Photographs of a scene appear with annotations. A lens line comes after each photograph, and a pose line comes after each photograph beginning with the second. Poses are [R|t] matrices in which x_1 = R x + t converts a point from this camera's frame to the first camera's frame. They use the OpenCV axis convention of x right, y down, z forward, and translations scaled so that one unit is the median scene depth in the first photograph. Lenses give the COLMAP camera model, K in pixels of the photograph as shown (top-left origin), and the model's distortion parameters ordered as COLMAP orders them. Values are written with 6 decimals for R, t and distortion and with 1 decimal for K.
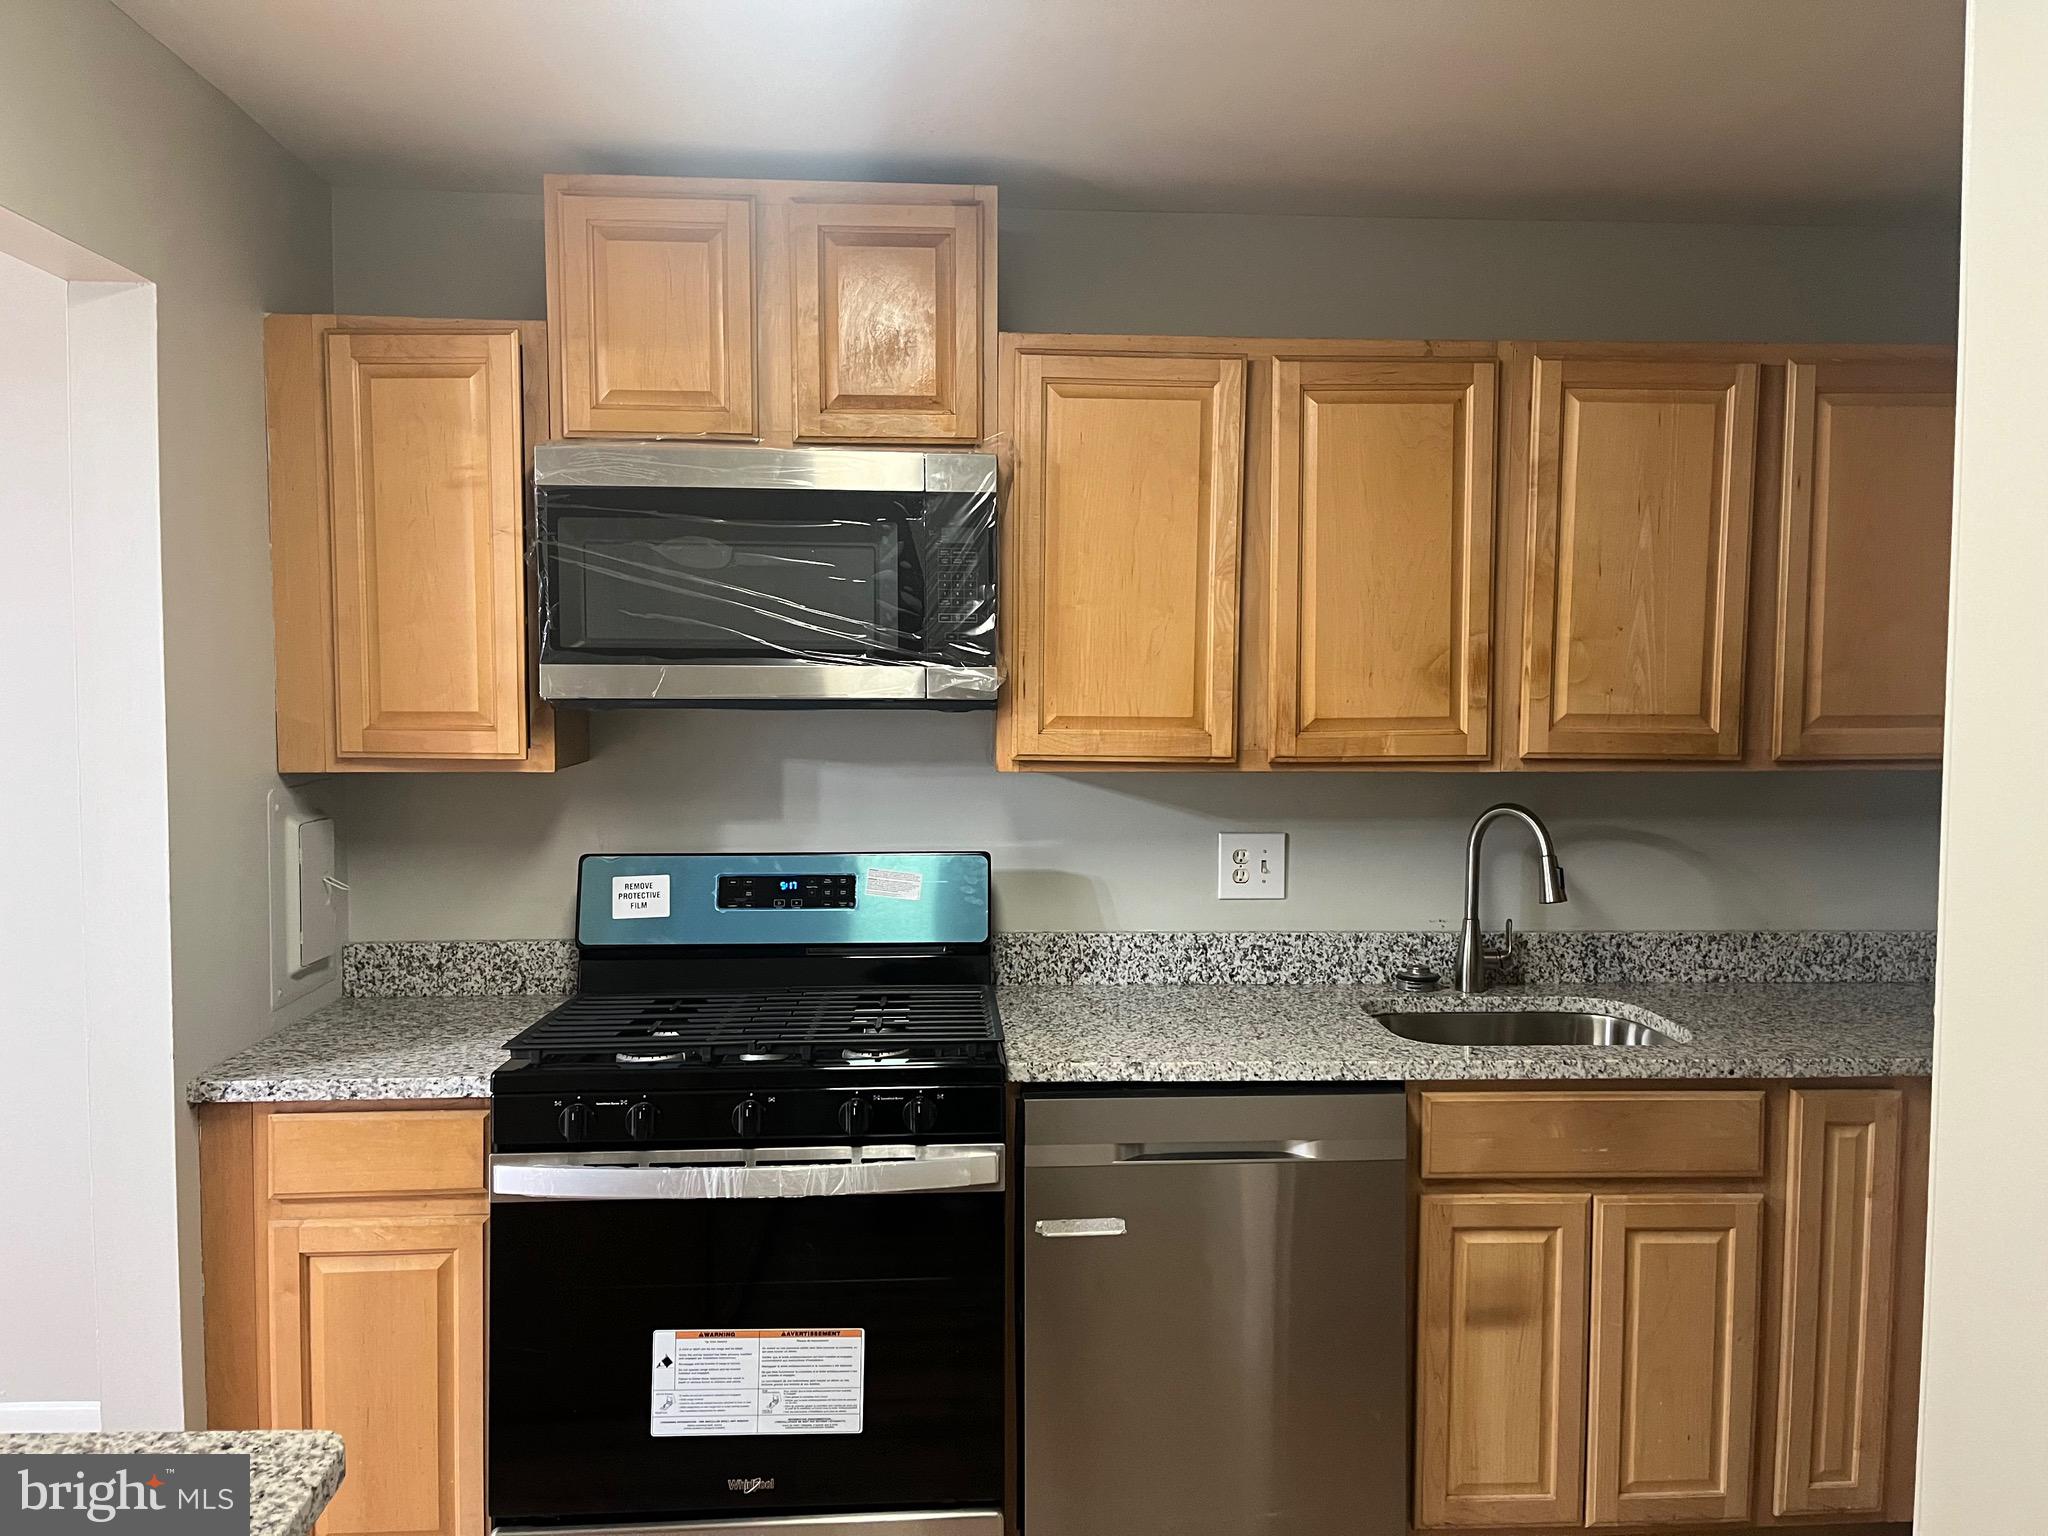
lens RADIAL K [[1536.2, 0, 1025.2], [0, 1536.2, 761.5], [0, 0, 1]] dist [0.123008, -0.120739]
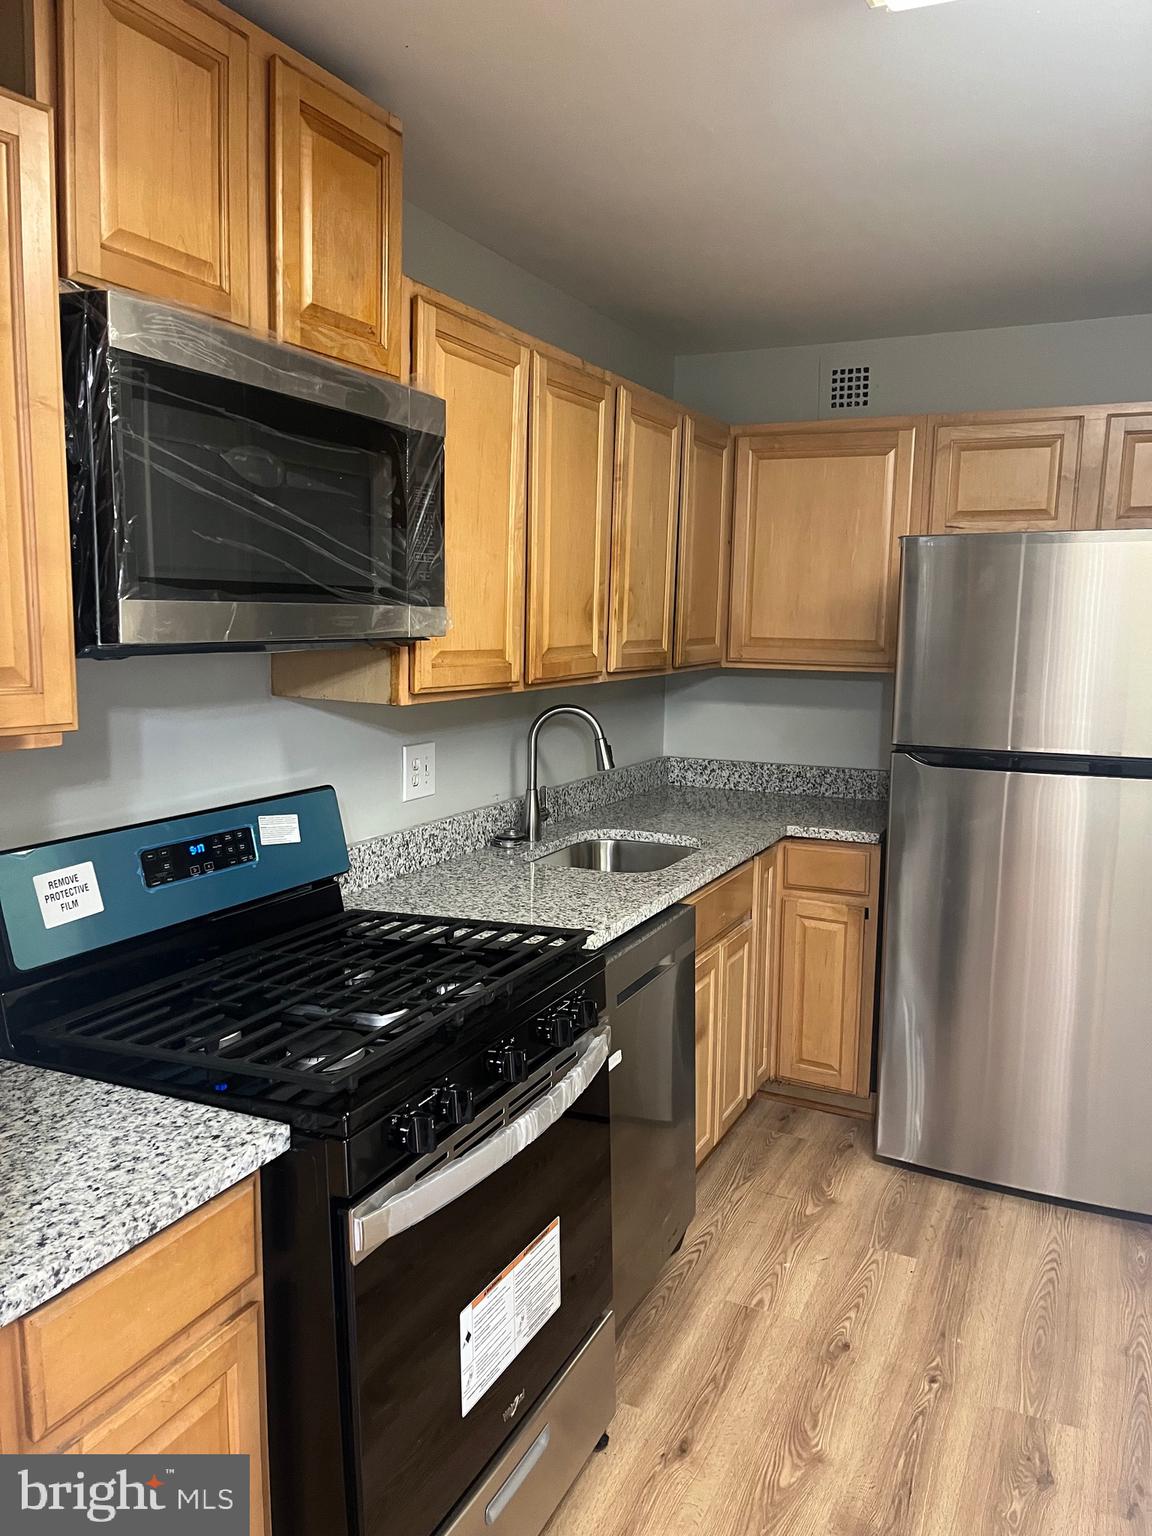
lens RADIAL K [[1144.4, 0, 576.0], [0, 1144.4, 768.0], [0, 0, 1]] dist [0.032163, -0.039605]
pose [[0.486261, -0.112960, 0.866482, -0.620665], [0.036142, 0.993361, 0.109218, -0.031066], [-0.873066, -0.021792, 0.487115, 0.489005]]
